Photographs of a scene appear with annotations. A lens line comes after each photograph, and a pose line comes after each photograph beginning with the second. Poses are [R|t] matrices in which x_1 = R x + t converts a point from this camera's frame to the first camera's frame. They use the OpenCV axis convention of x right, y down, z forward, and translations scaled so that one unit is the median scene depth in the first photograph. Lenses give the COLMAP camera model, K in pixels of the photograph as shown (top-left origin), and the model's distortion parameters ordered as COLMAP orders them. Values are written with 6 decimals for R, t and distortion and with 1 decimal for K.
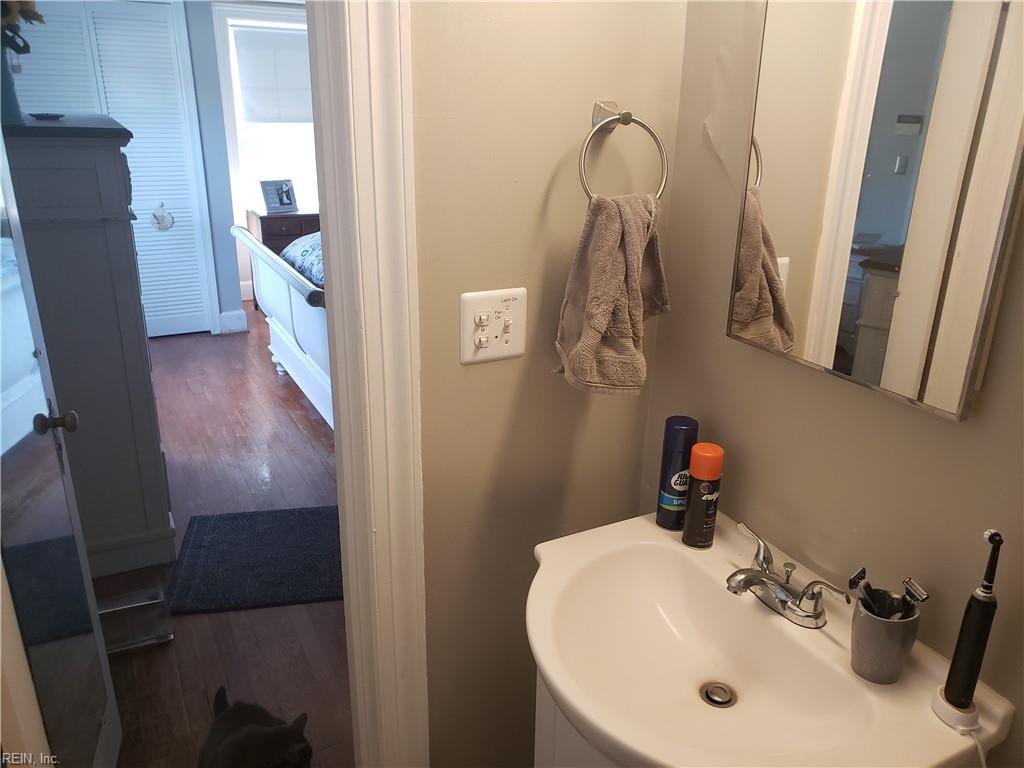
lens RADIAL K [[795.6, 0, 511.3], [0, 795.6, 384.8], [0, 0, 1]] dist [0.060208, 0.007588]
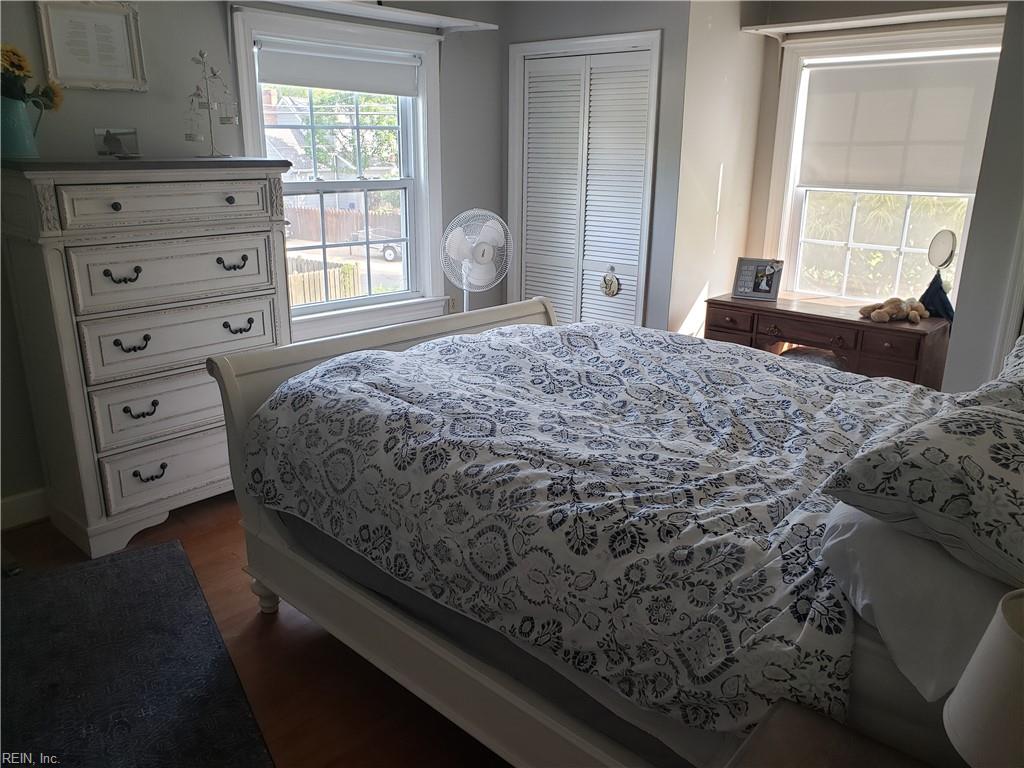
lens RADIAL K [[795.6, 0, 510.6], [0, 795.6, 384.9], [0, 0, 1]] dist [0.060208, 0.007588]
pose [[0.339036, 0.265305, -0.902590, 0.346138], [-0.326740, 0.932896, 0.151481, -0.180104], [0.882211, 0.243555, 0.402970, 0.507973]]
